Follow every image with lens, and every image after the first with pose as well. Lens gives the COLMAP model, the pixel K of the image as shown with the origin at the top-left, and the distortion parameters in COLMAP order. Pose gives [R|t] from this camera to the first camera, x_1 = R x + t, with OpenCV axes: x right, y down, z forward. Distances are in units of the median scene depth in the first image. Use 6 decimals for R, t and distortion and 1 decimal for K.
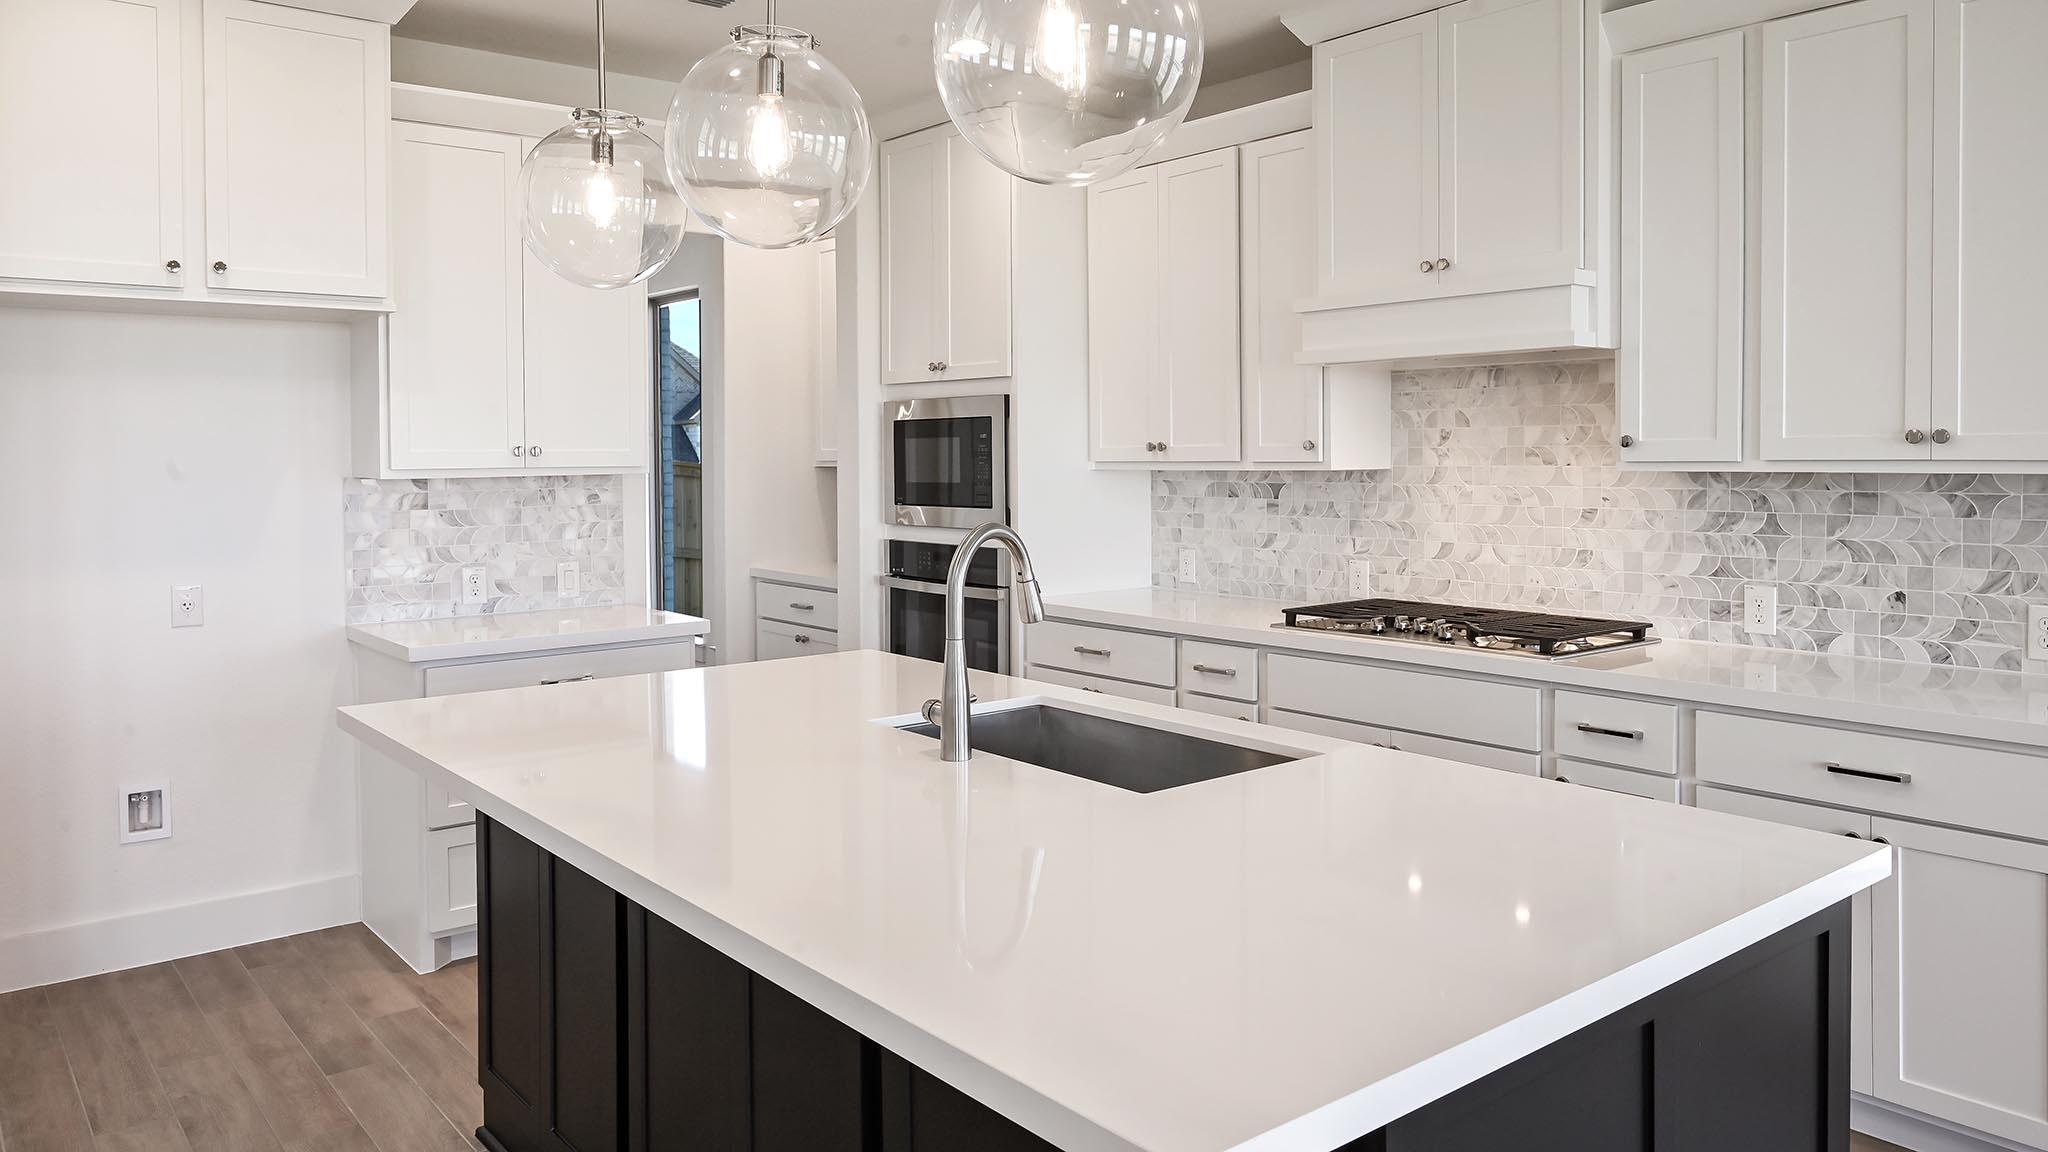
lens RADIAL K [[1439.3, 0, 1028.3], [0, 1439.3, 481.3], [0, 0, 1]] dist [-0.003252, 0.001167]
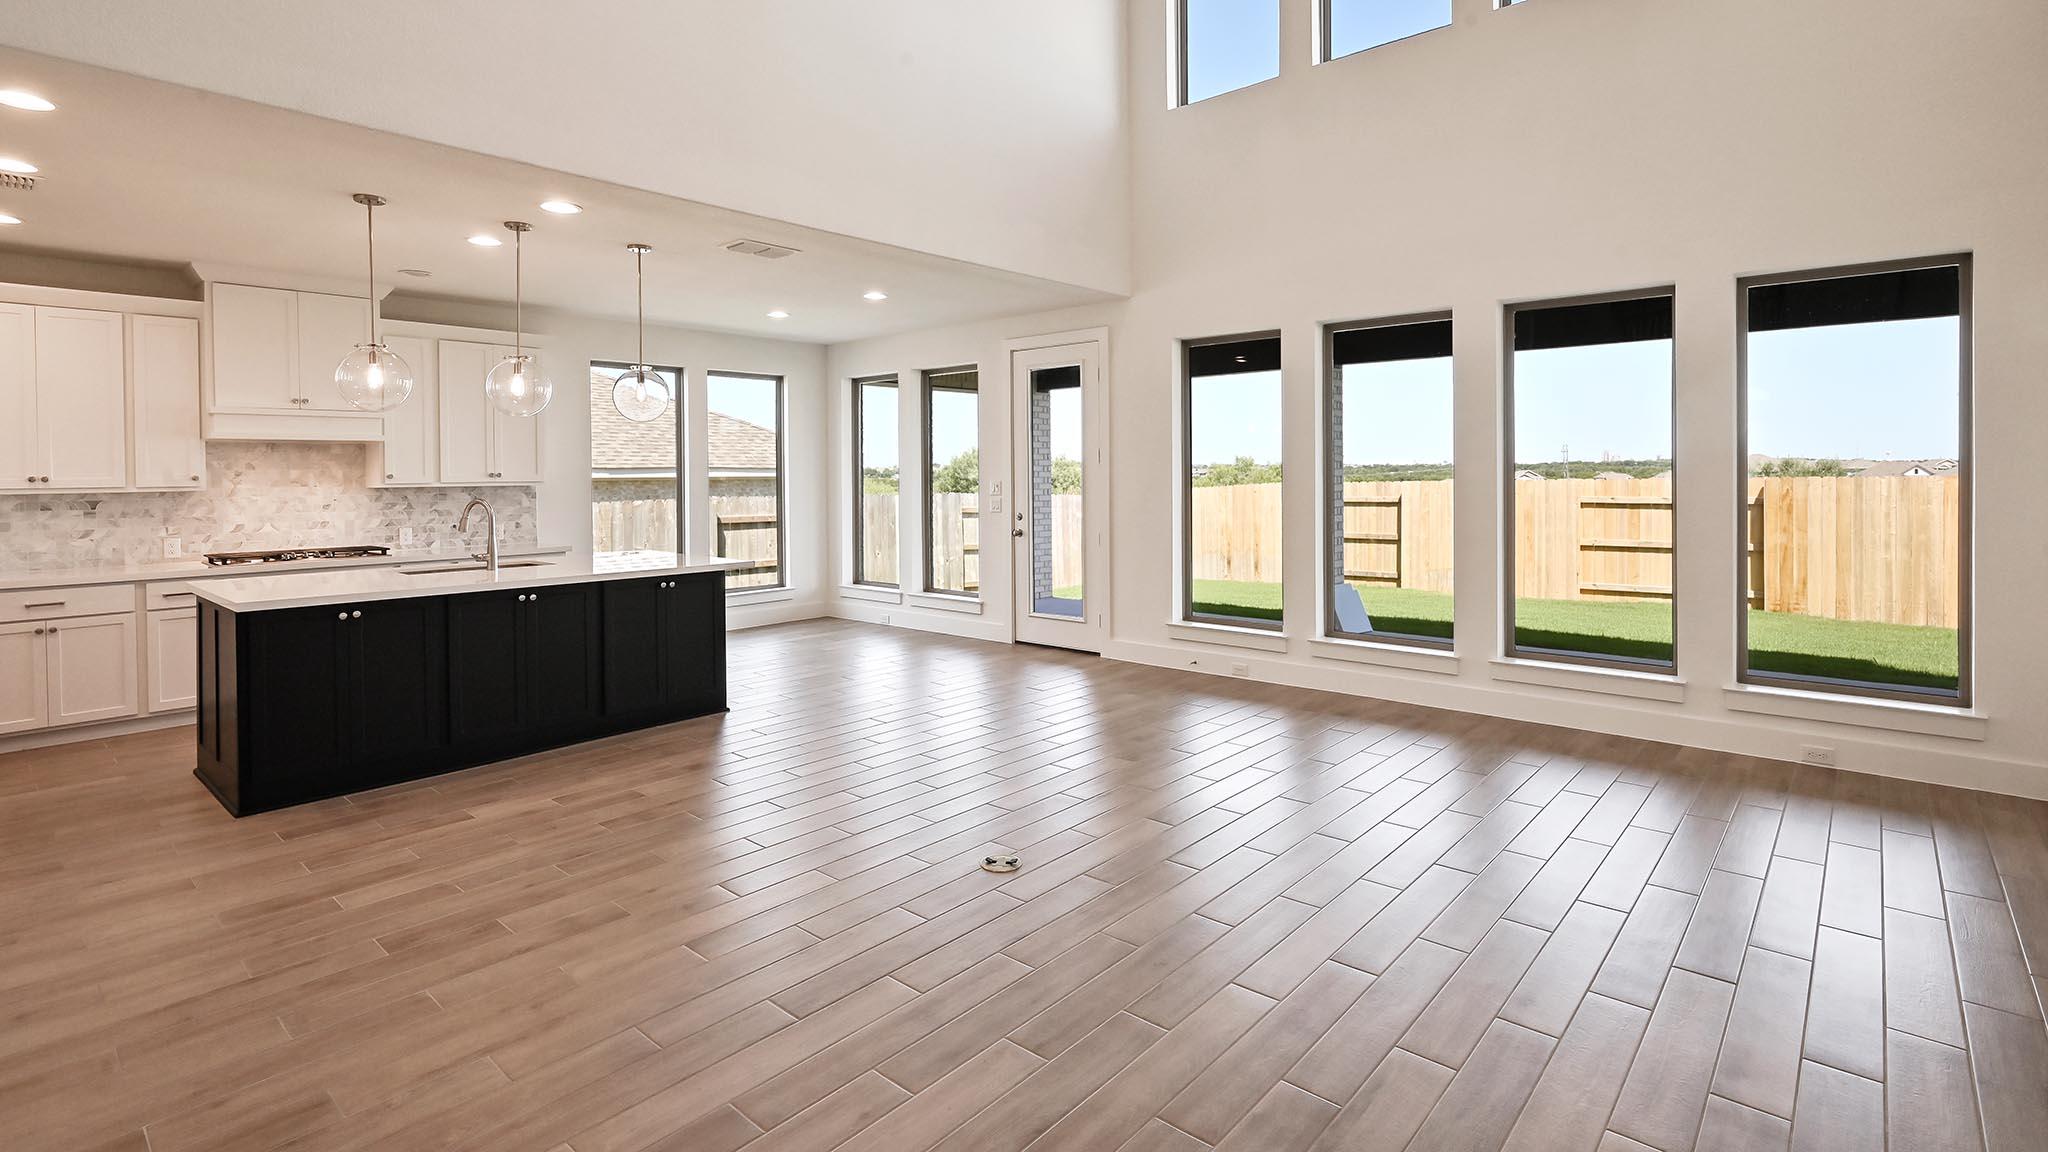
lens RADIAL K [[954.3, 0, 1019.5], [0, 954.3, 479.0], [0, 0, 1]] dist [0.000628, -0.000063]
pose [[-0.160210, 0.005300, 0.987069, -1.312869], [0.034101, 0.999418, 0.000169, 0.014972], [-0.986494, 0.033687, -0.160298, 0.090203]]
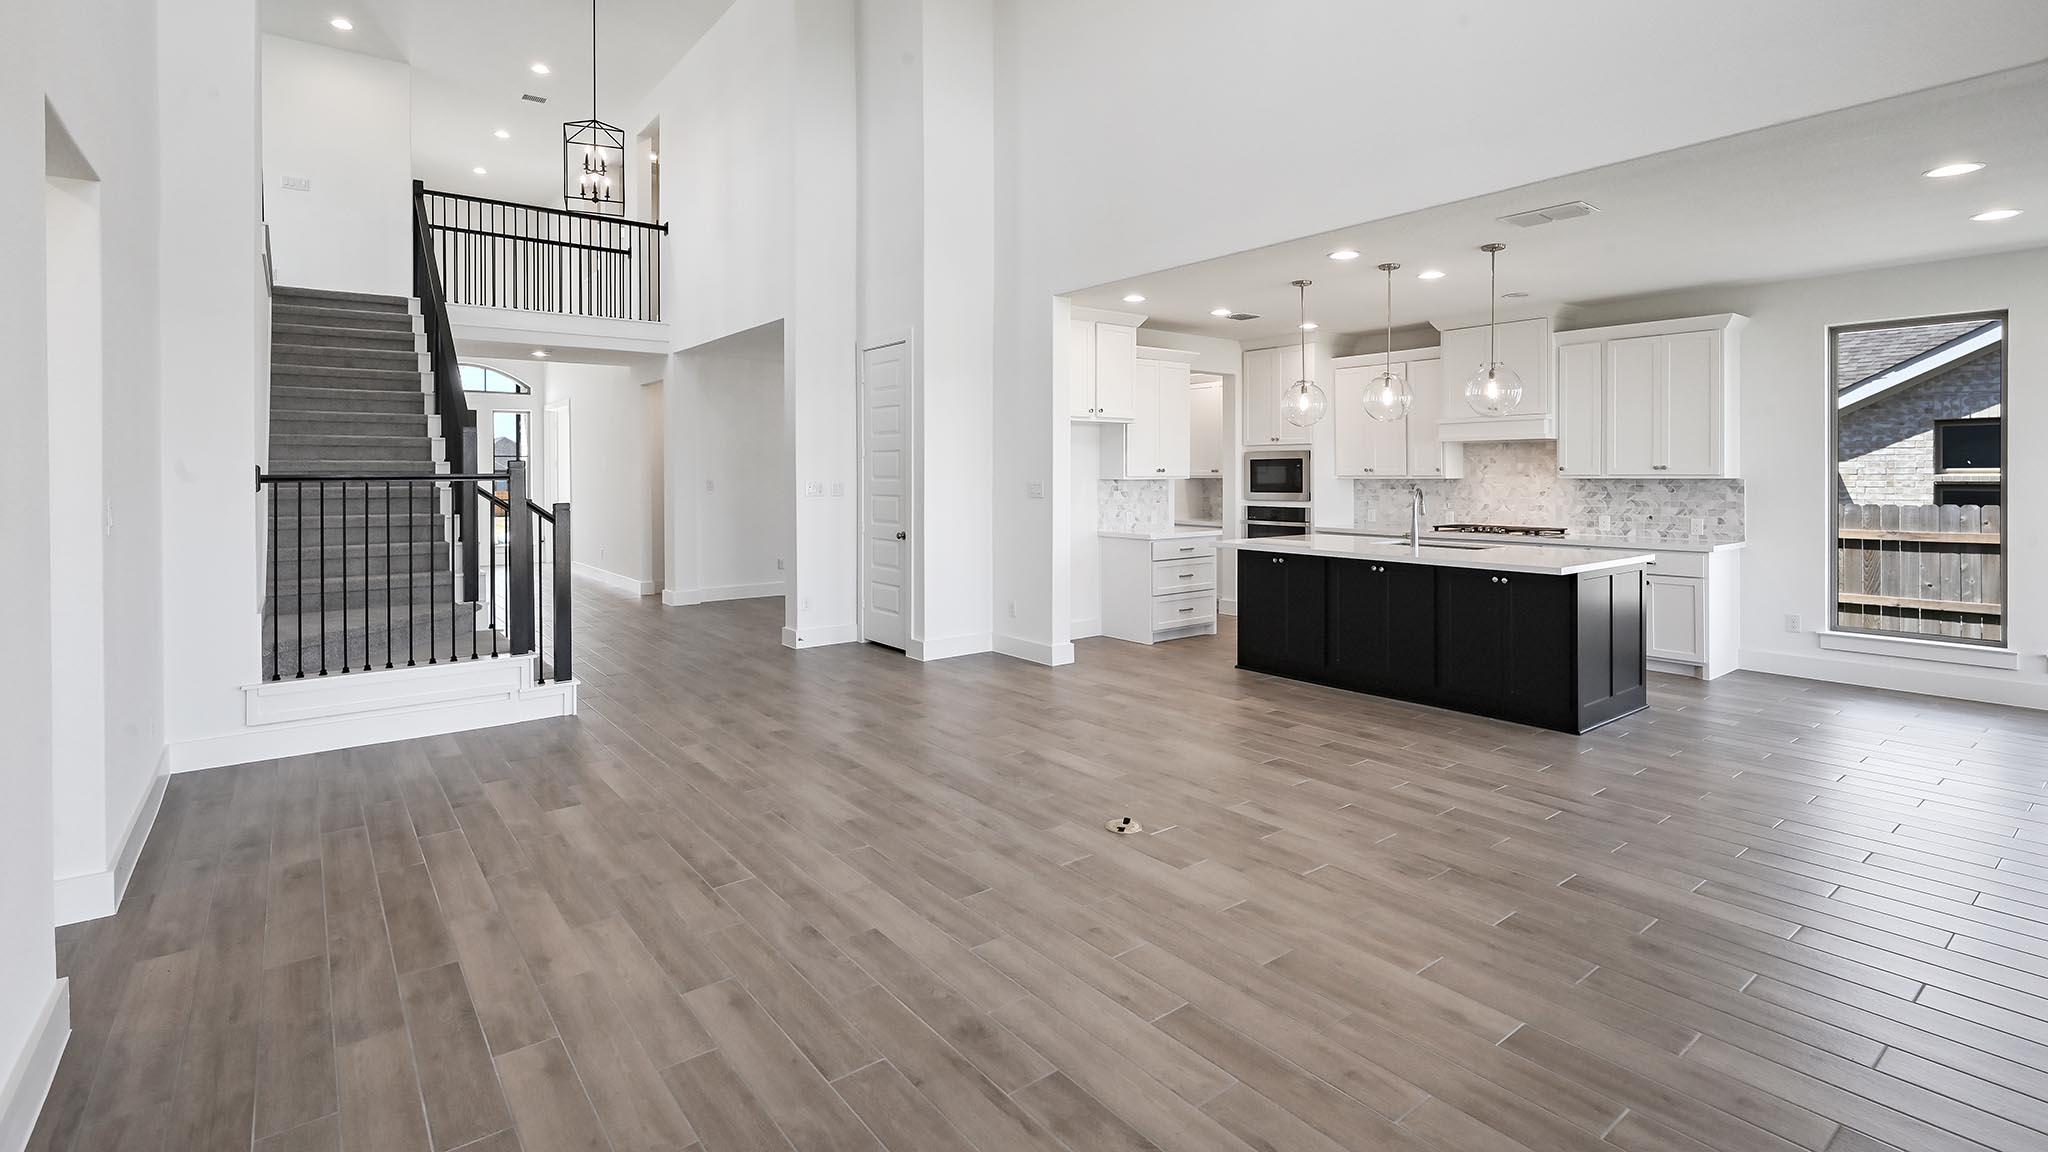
lens RADIAL K [[954.3, 0, 1019.5], [0, 954.3, 479.0], [0, 0, 1]] dist [0.000628, -0.000063]
pose [[0.999666, 0.004353, -0.025466, -0.597839], [-0.004763, 0.999860, -0.016061, 0.028304], [0.025392, 0.016177, 0.999547, -0.932354]]
